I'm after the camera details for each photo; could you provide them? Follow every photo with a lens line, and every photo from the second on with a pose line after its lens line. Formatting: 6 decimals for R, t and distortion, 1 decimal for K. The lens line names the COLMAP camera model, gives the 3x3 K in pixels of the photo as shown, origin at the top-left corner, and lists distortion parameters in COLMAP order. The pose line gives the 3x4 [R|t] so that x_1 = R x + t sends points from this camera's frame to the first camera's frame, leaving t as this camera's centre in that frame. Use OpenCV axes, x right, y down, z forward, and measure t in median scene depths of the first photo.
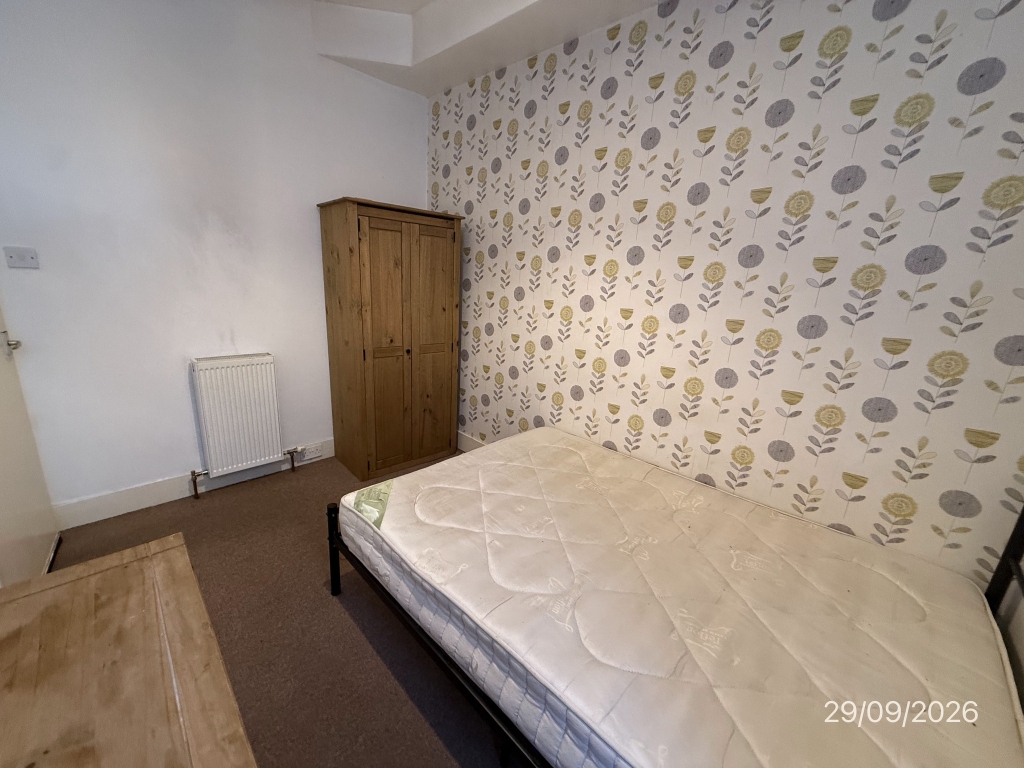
lens RADIAL K [[403.4, 0, 511.4], [0, 403.4, 386.5], [0, 0, 1]] dist [-0.001091, -0.000256]
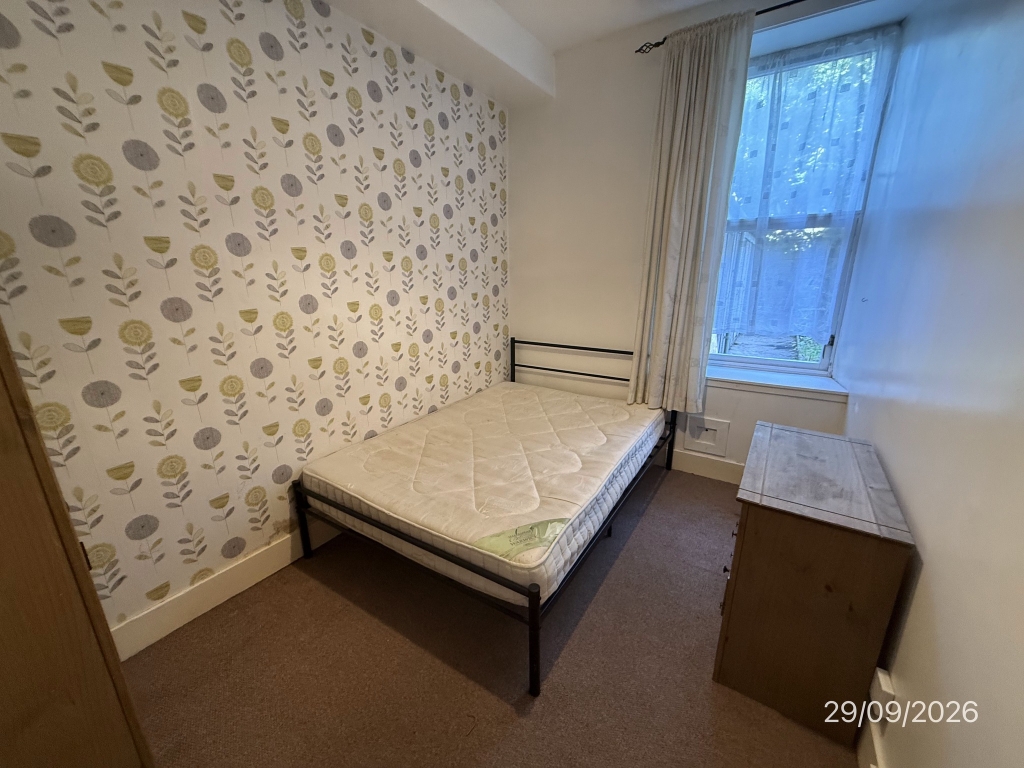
lens RADIAL K [[414.9, 0, 516.6], [0, 414.9, 386.5], [0, 0, 1]] dist [0.022904, -0.000121]
pose [[-0.206713, -0.316185, 0.925903, -0.800477], [0.261064, 0.894208, 0.363645, -0.261367], [-0.942929, 0.316890, -0.102300, 0.738709]]
